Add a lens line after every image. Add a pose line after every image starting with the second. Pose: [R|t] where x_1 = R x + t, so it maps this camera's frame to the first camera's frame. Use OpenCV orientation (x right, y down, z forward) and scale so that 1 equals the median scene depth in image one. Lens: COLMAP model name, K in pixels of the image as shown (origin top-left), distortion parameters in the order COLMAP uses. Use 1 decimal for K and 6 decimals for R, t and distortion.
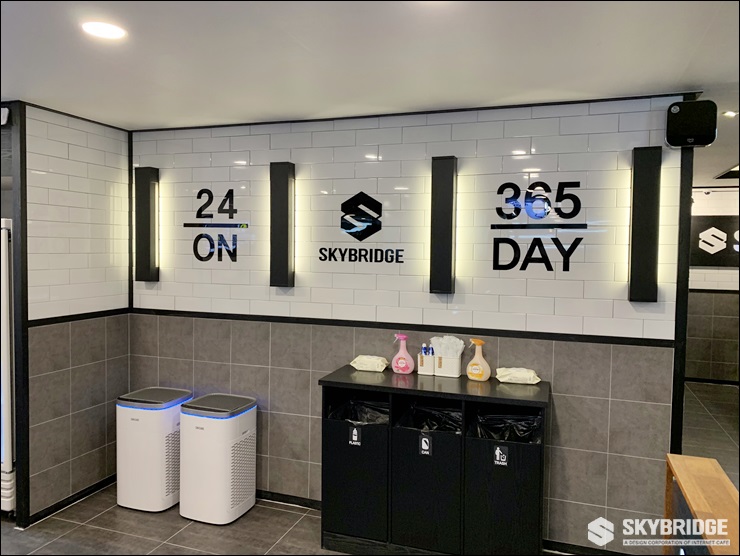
lens RADIAL K [[569.4, 0, 370.0], [0, 569.4, 278.0], [0, 0, 1]] dist [0.003700, -0.001428]
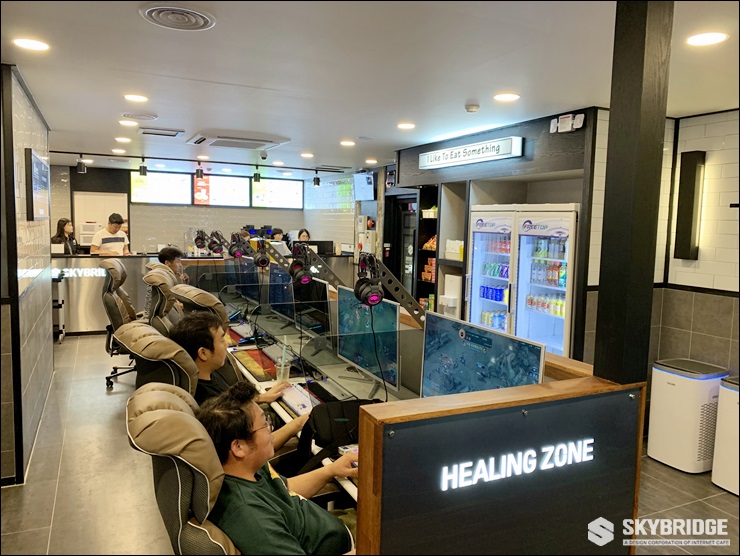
lens RADIAL K [[569.4, 0, 370.0], [0, 569.4, 278.0], [0, 0, 1]] dist [0.003700, -0.001428]
pose [[0.704177, 0.068422, -0.706720, -0.052328], [-0.044285, 0.997640, 0.052463, 0.010960], [0.708643, -0.005646, 0.705545, -0.169450]]
